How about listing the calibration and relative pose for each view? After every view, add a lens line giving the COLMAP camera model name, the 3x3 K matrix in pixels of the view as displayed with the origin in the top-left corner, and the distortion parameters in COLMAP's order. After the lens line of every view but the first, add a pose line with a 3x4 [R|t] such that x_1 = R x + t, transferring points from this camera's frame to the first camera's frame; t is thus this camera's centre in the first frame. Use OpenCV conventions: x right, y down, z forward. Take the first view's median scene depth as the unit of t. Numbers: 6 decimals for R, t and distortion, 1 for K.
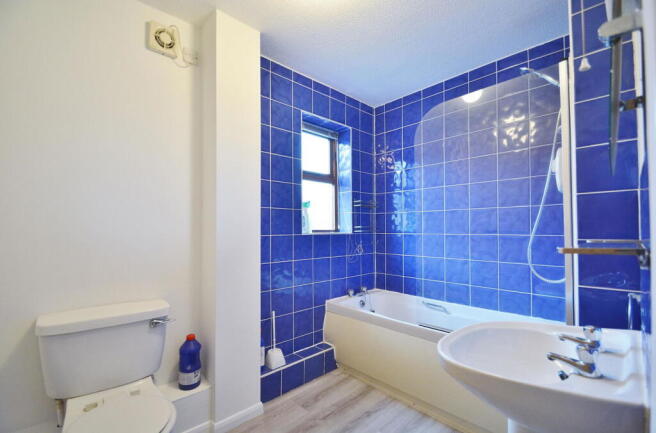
lens RADIAL K [[290.0, 0, 328.1], [0, 290.0, 223.6], [0, 0, 1]] dist [-0.000974, -0.000097]
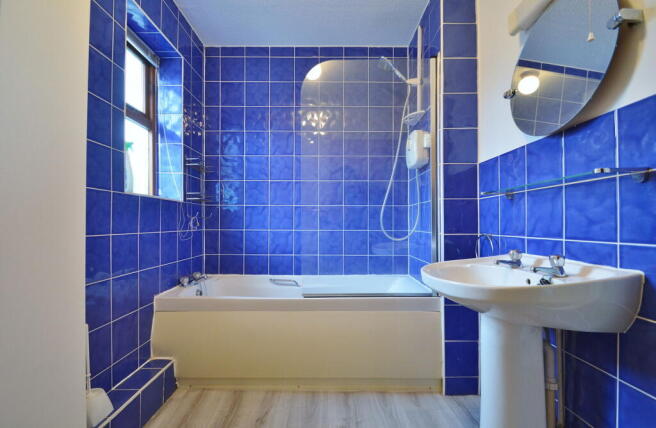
lens RADIAL K [[297.4, 0, 327.1], [0, 297.4, 220.1], [0, 0, 1]] dist [0.001296, -0.000097]
pose [[0.687068, 0.011270, 0.726505, -0.239537], [-0.018283, 0.999831, 0.001780, 0.081213], [-0.726363, -0.014505, 0.687159, 0.239875]]
